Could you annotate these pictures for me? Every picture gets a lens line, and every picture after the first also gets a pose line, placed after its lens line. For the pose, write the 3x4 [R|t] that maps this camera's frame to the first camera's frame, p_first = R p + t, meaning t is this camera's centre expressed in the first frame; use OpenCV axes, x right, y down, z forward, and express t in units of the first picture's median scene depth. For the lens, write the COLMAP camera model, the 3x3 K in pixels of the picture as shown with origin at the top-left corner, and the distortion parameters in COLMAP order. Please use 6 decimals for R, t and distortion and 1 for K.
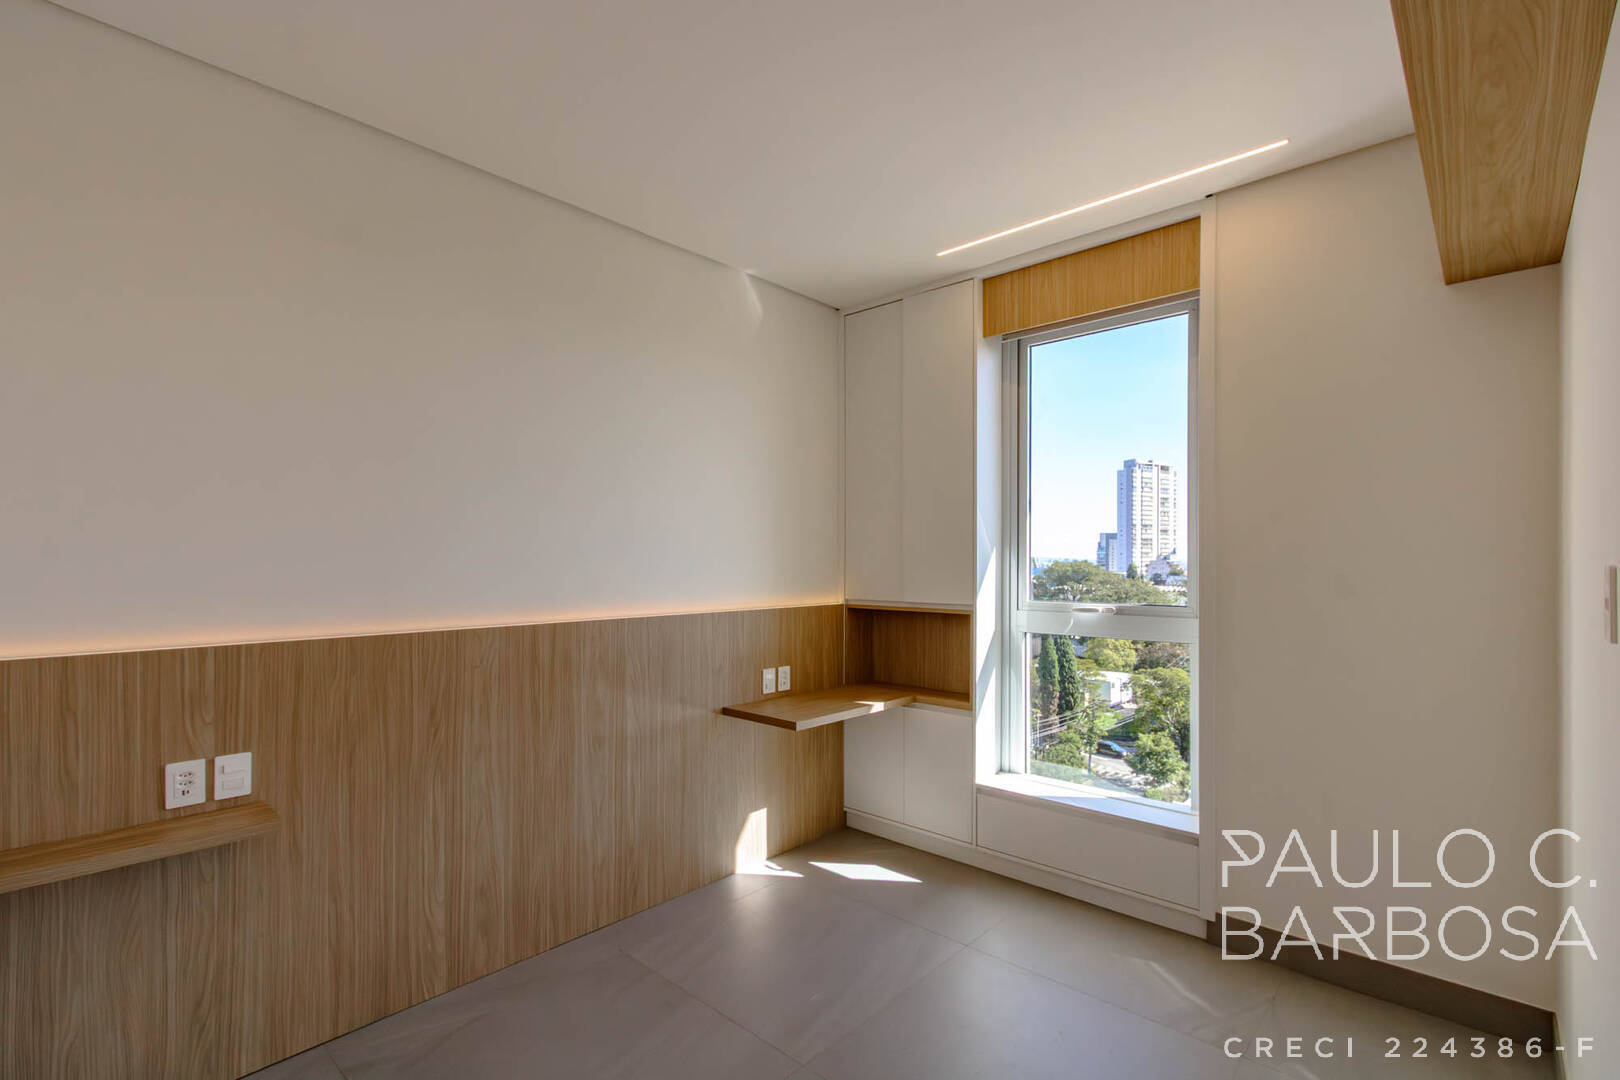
lens RADIAL K [[735.6, 0, 791.9], [0, 735.6, 564.7], [0, 0, 1]] dist [0.002332, -0.000566]
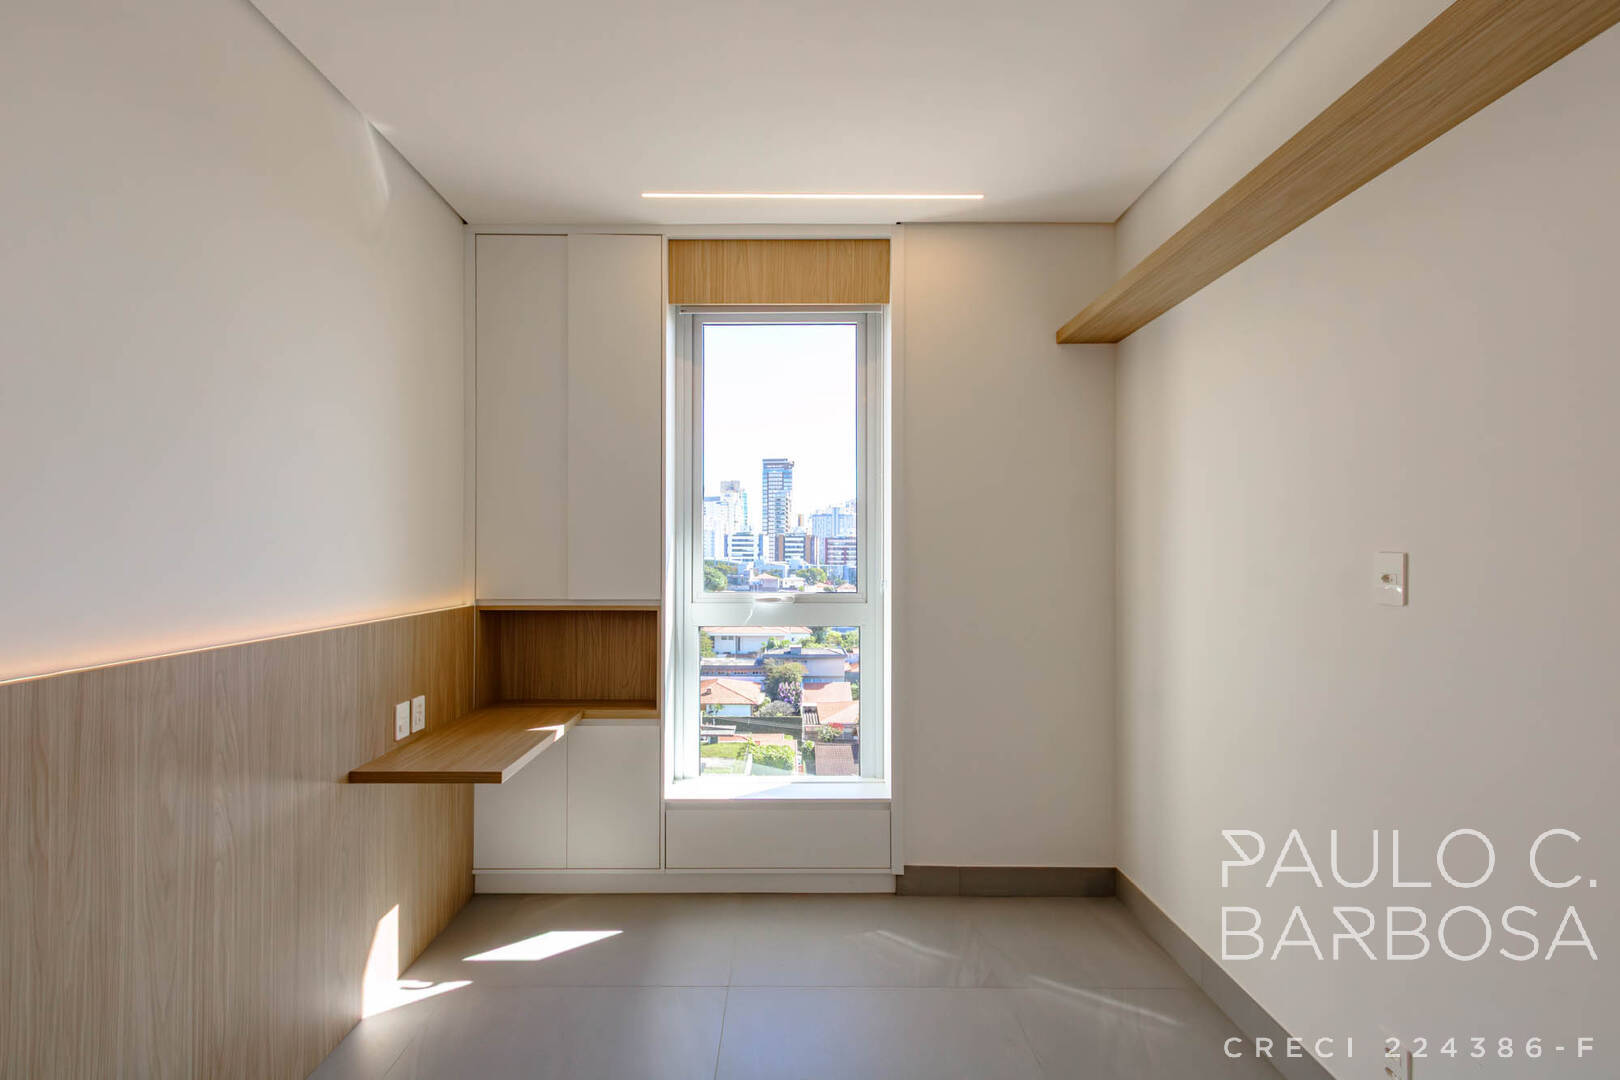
lens RADIAL K [[735.6, 0, 796.9], [0, 735.6, 549.2], [0, 0, 1]] dist [0.002332, -0.000566]
pose [[0.726289, 0.003483, 0.687381, -0.248097], [0.002310, 0.999969, -0.007507, 0.000998], [-0.687386, 0.007040, 0.726259, 0.239465]]
